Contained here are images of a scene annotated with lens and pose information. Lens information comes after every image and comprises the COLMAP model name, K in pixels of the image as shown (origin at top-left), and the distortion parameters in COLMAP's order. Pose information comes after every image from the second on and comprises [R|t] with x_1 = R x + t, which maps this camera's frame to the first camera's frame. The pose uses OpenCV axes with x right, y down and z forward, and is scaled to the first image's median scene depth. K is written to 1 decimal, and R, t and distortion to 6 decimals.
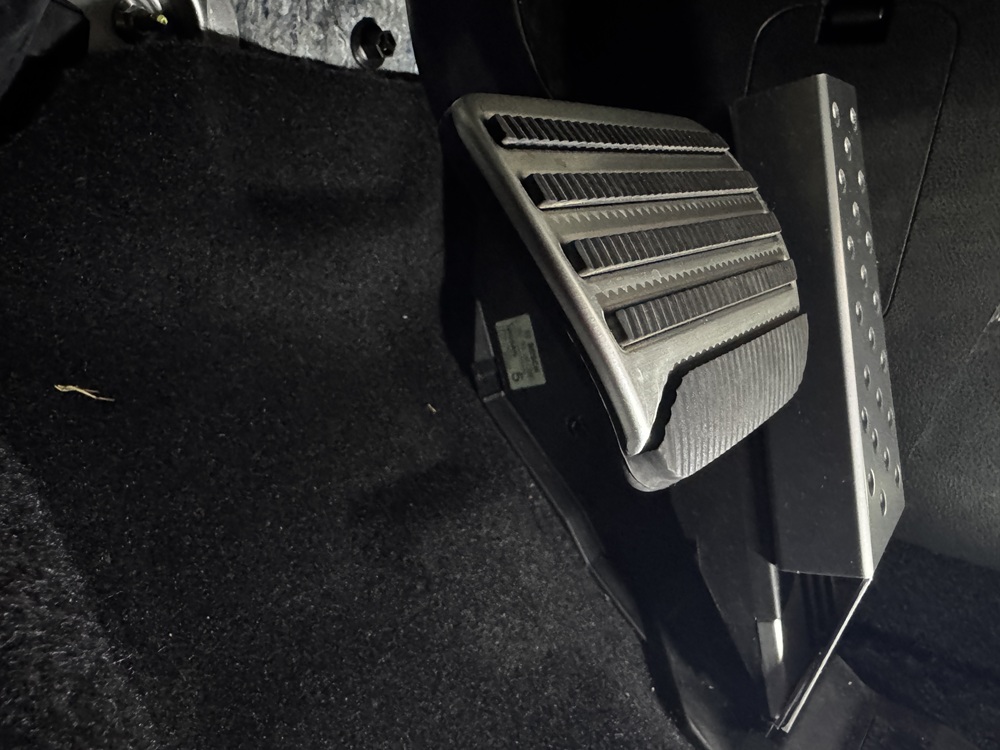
lens RADIAL K [[708.7, 0, 499.7], [0, 708.7, 375.1], [0, 0, 1]] dist [-0.006189, -0.000782]
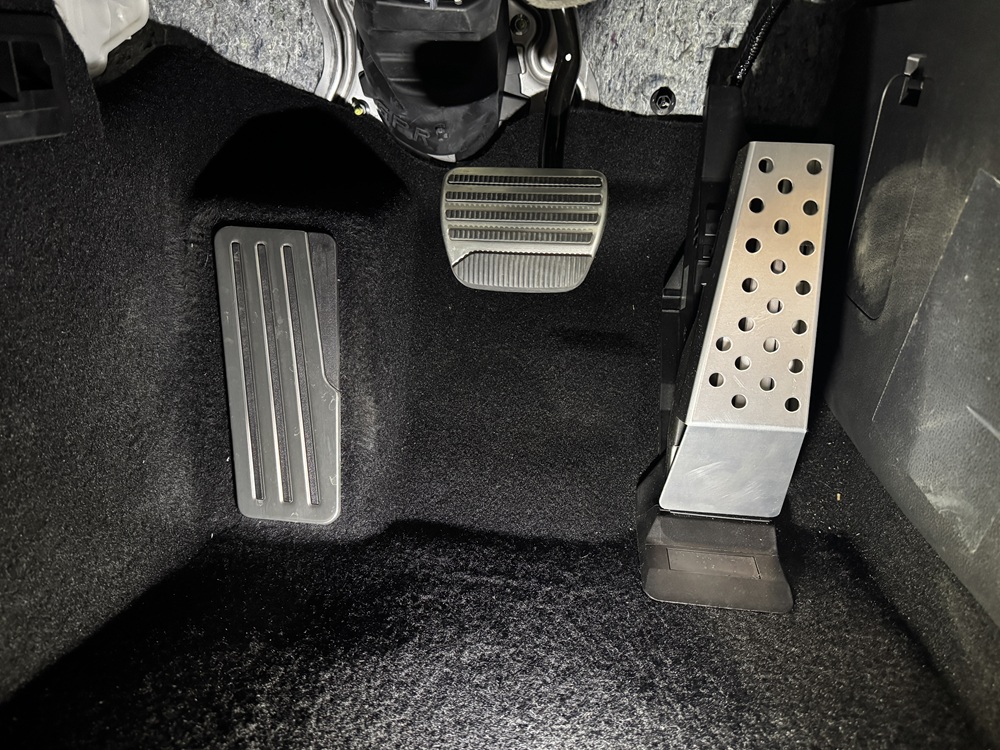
lens RADIAL K [[708.7, 0, 500.6], [0, 708.7, 374.4], [0, 0, 1]] dist [-0.006189, -0.000782]
pose [[0.573365, 0.292877, -0.765164, 1.200005], [-0.246515, 0.952316, 0.179789, -0.033184], [0.781334, 0.085539, 0.618223, -0.381406]]
